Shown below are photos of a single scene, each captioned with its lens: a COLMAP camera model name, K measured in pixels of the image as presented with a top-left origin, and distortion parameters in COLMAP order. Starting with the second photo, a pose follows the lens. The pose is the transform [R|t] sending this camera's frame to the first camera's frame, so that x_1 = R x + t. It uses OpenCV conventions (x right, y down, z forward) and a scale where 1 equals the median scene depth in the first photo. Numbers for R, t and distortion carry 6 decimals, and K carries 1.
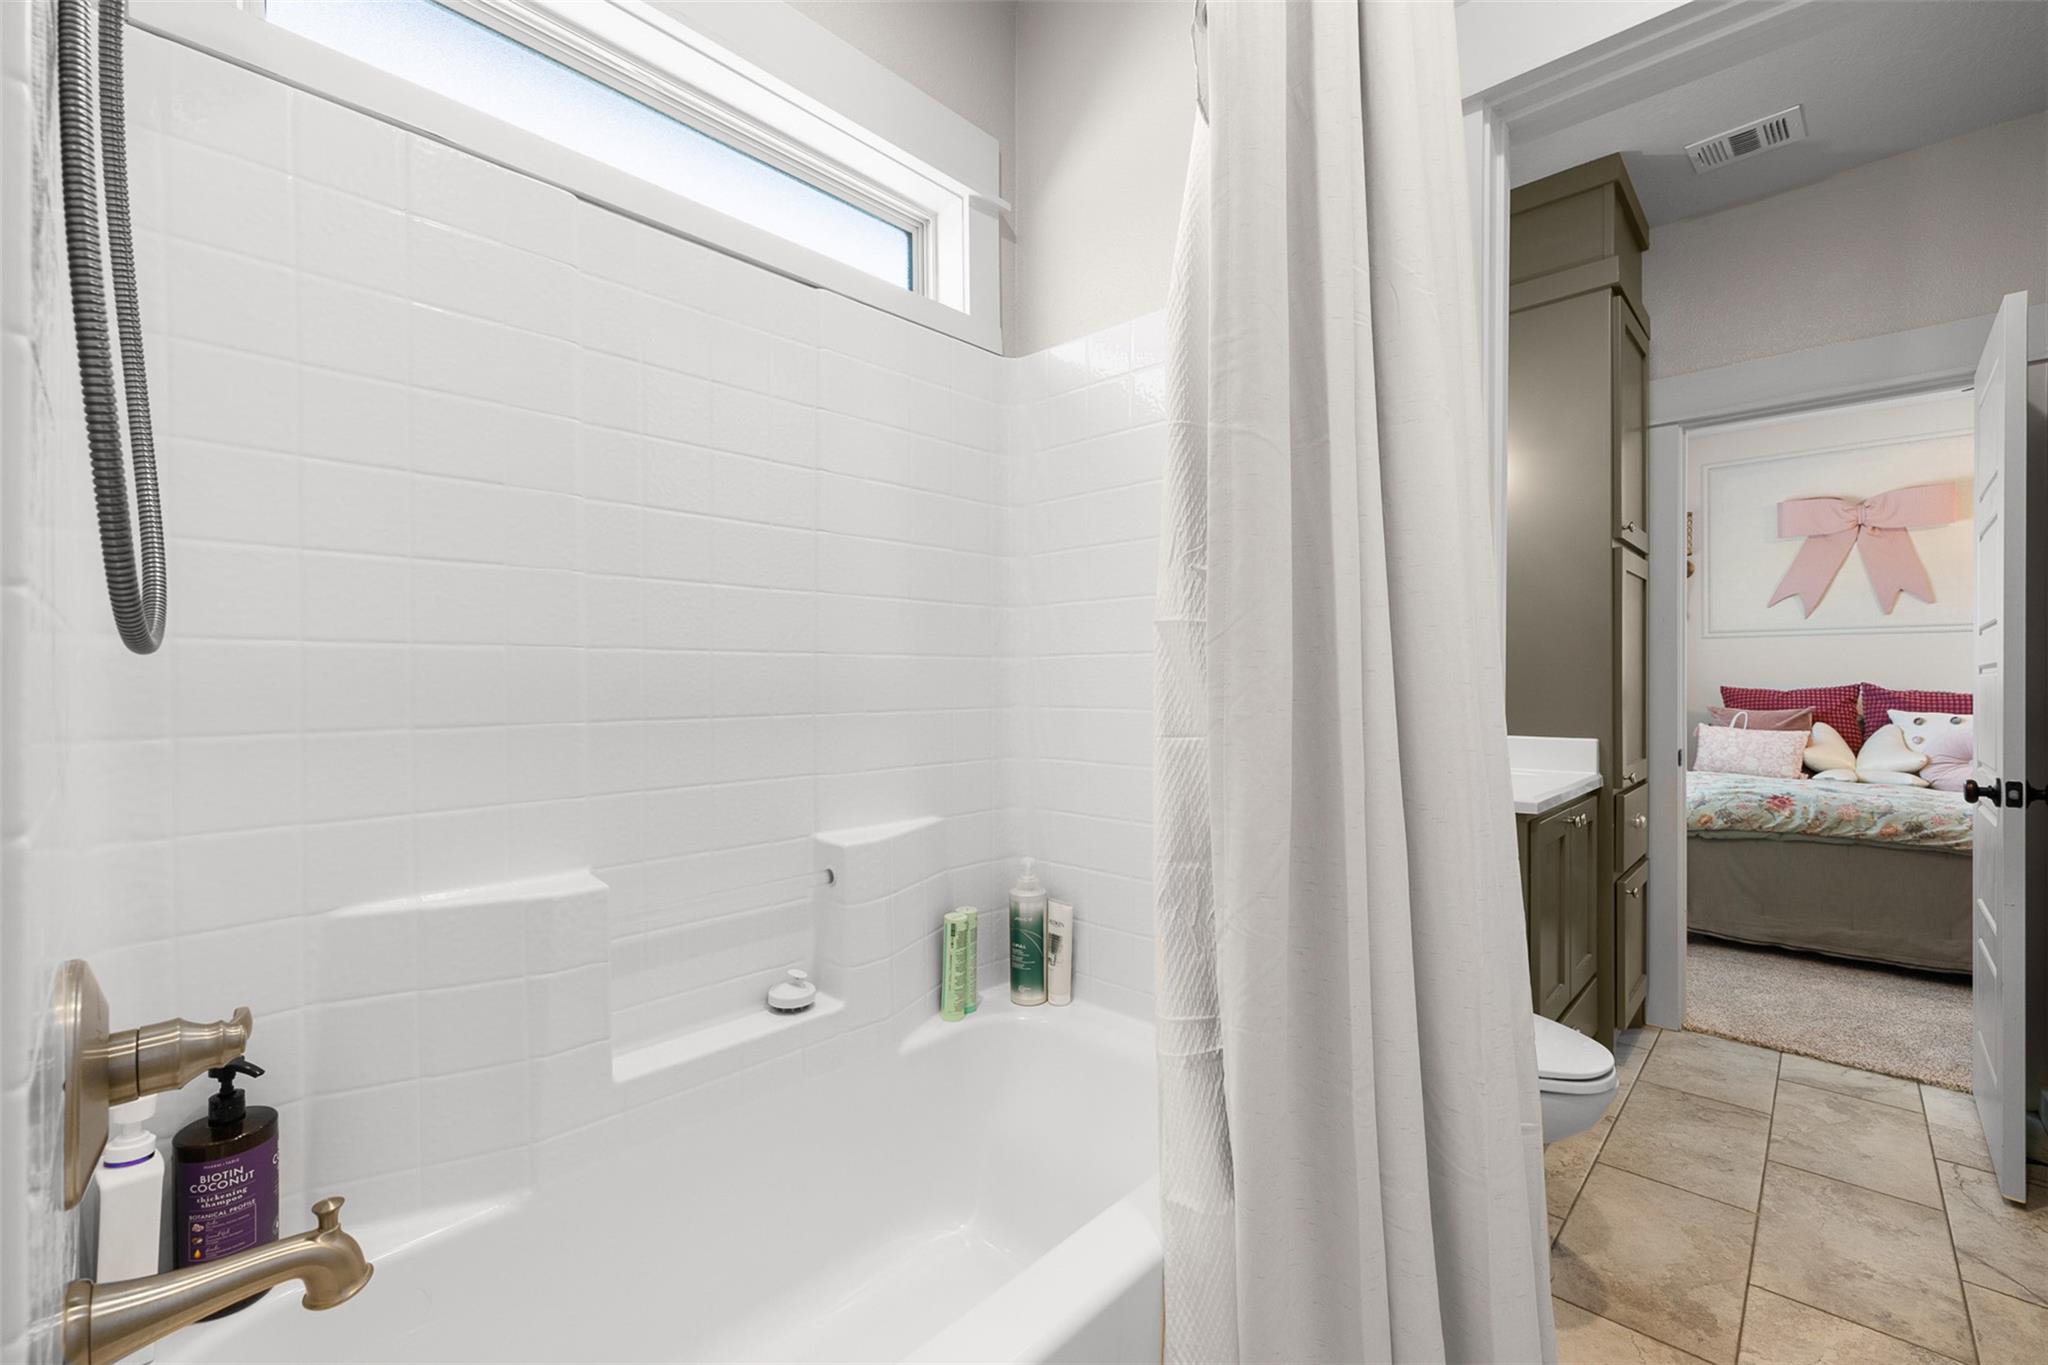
lens RADIAL K [[857.3, 0, 1033.3], [0, 857.3, 683.2], [0, 0, 1]] dist [-0.000902, -0.000133]
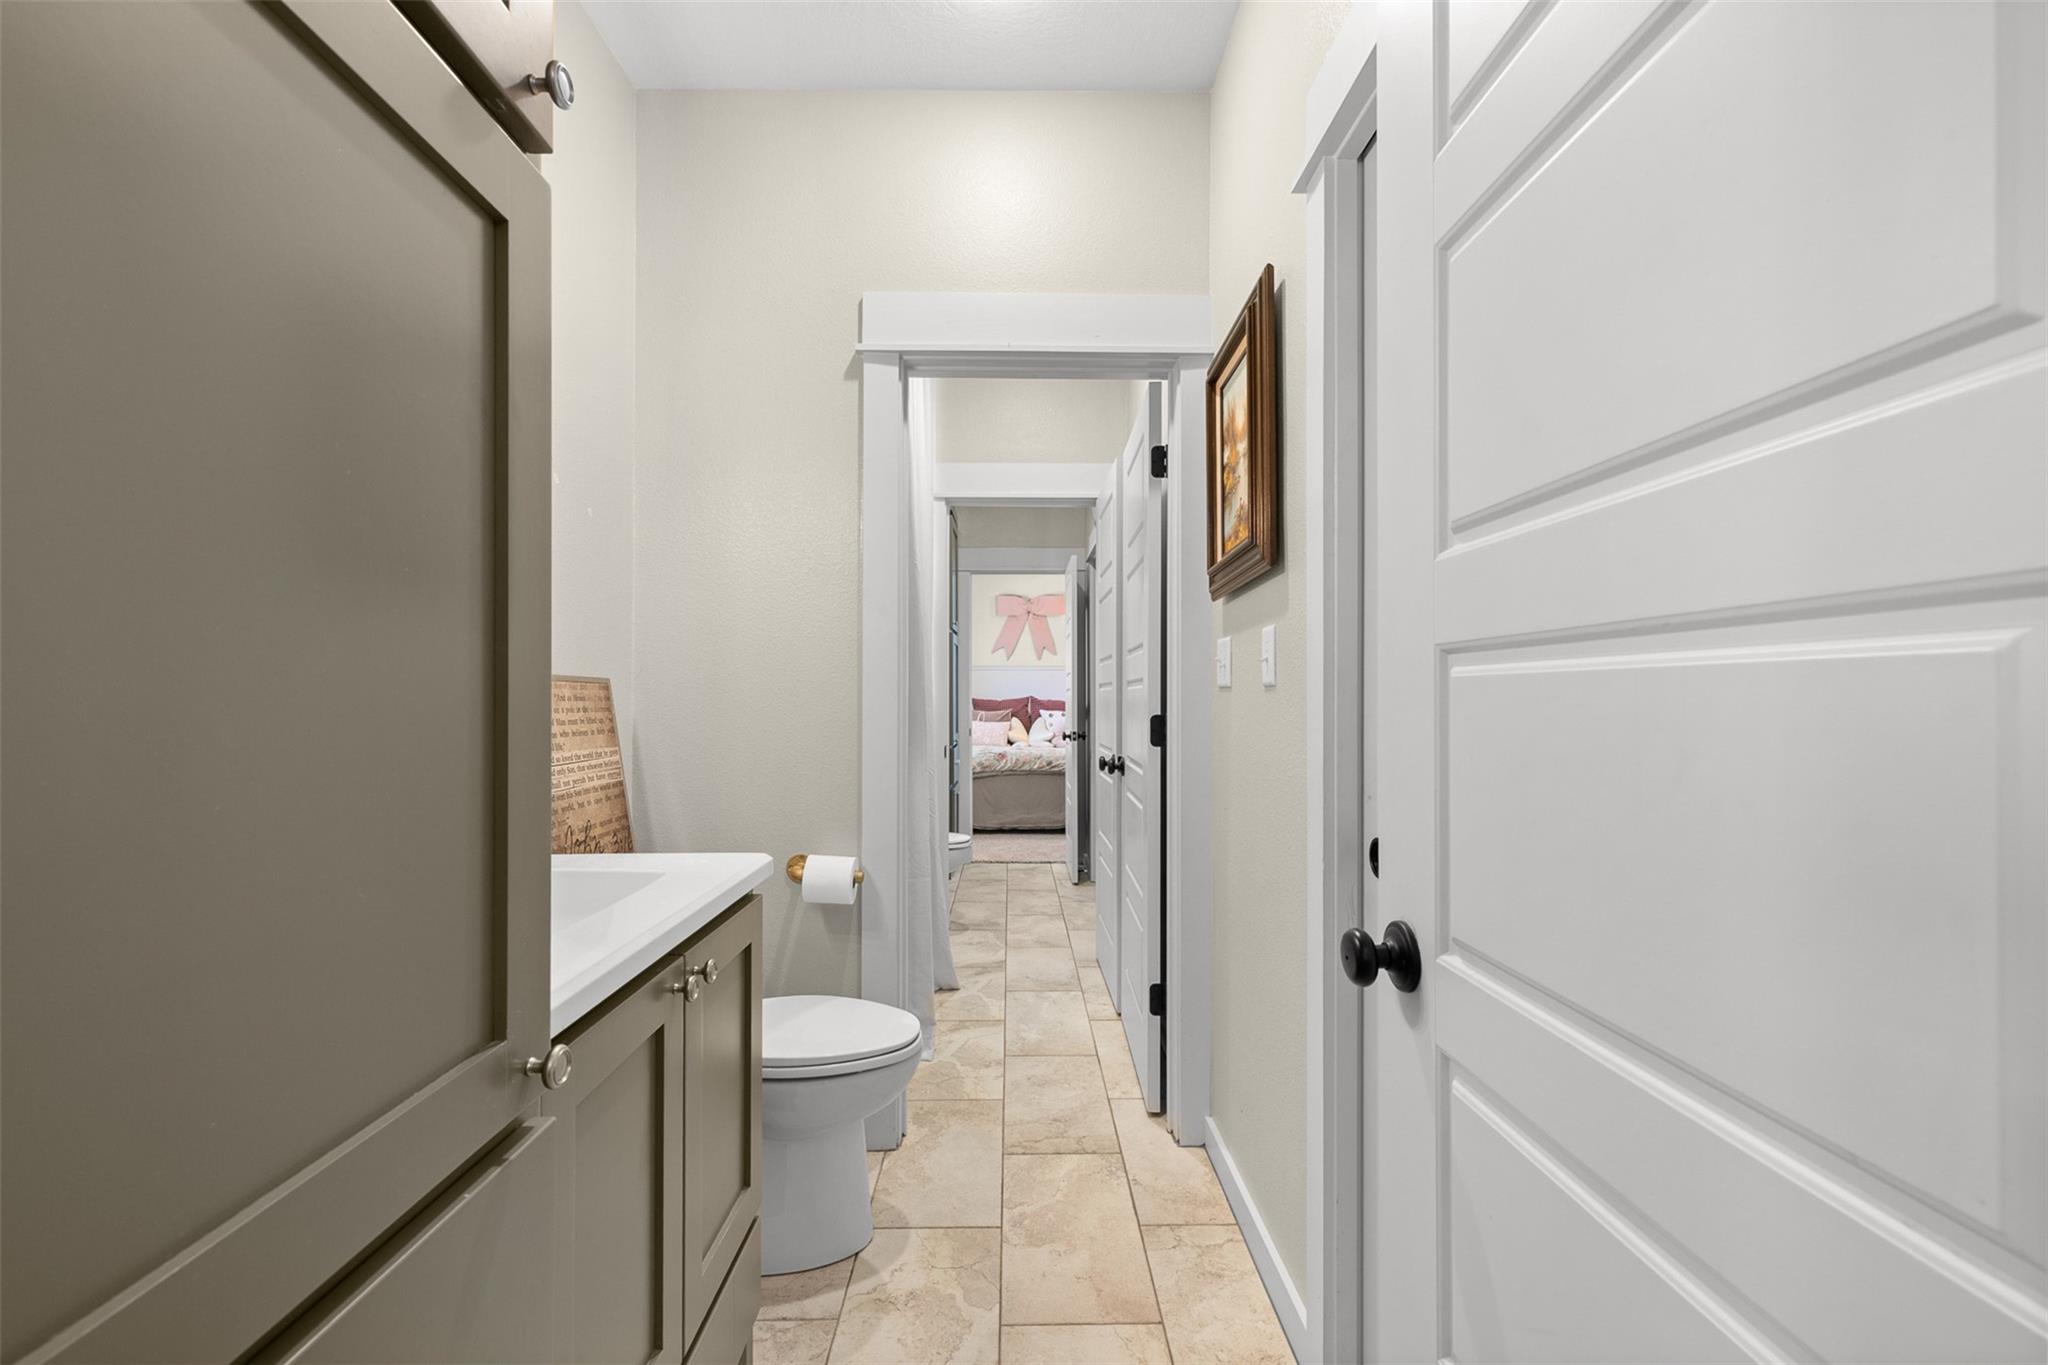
lens RADIAL K [[857.3, 0, 1023.9], [0, 857.3, 690.8], [0, 0, 1]] dist [-0.000902, -0.000133]
pose [[0.718154, 0.004525, 0.695869, -0.409698], [0.000722, 0.999973, -0.007248, 0.001462], [-0.695883, 0.005708, 0.718132, -0.399816]]
